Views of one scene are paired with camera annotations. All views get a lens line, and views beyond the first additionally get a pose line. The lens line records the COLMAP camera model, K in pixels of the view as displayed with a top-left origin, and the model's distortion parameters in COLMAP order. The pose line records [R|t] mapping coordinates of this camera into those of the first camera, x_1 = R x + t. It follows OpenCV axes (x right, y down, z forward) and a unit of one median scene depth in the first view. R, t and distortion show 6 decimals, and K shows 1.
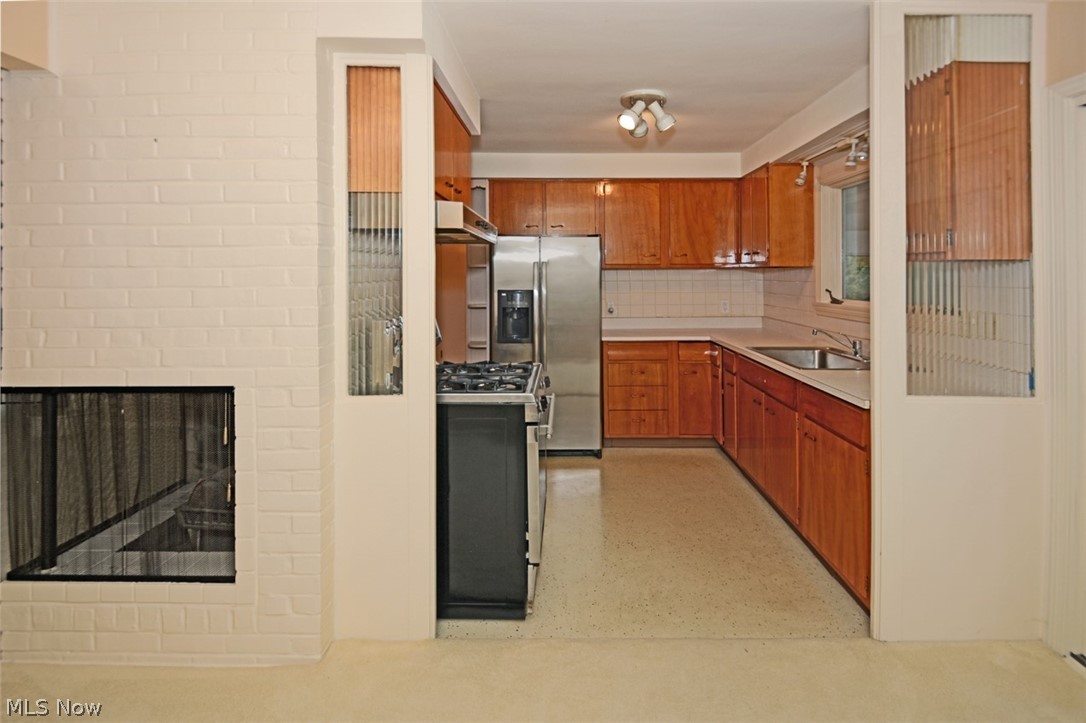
lens RADIAL K [[469.4, 0, 549.7], [0, 469.4, 290.0], [0, 0, 1]] dist [-0.000356, -0.000122]
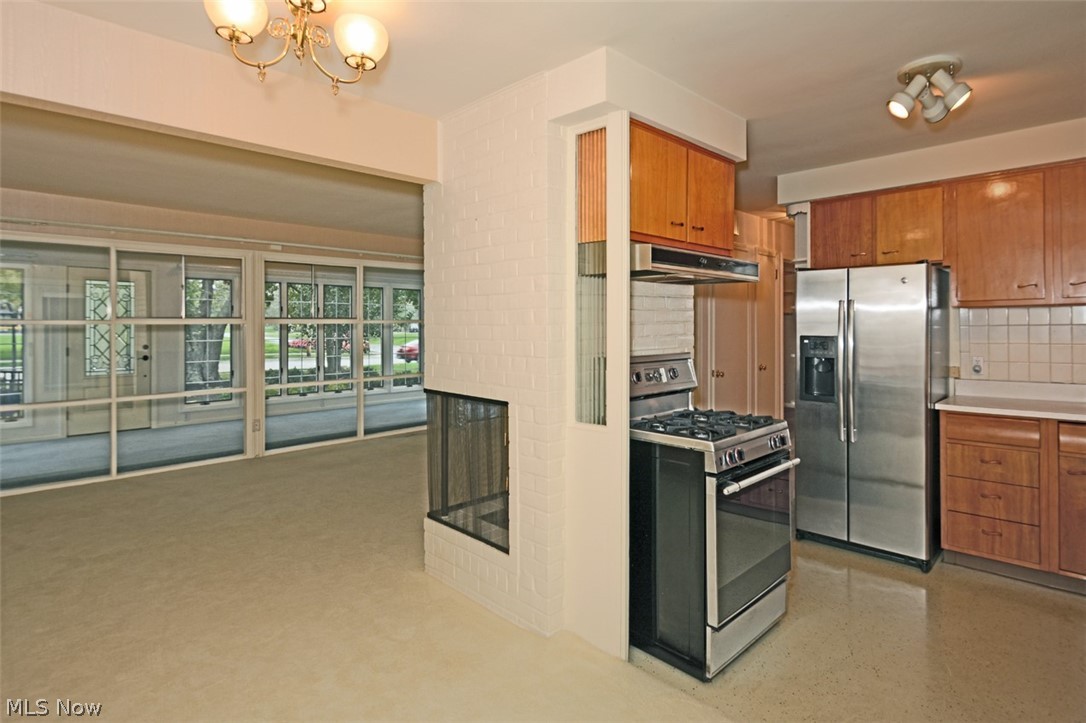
lens RADIAL K [[547.6, 0, 547.8], [0, 547.6, 335.8], [0, 0, 1]] dist [-0.002033, -0.000736]
pose [[0.710773, 0.019529, -0.703151, 0.379534], [-0.023503, 0.999716, 0.004009, 0.011316], [0.703029, 0.013677, 0.711030, -0.003519]]
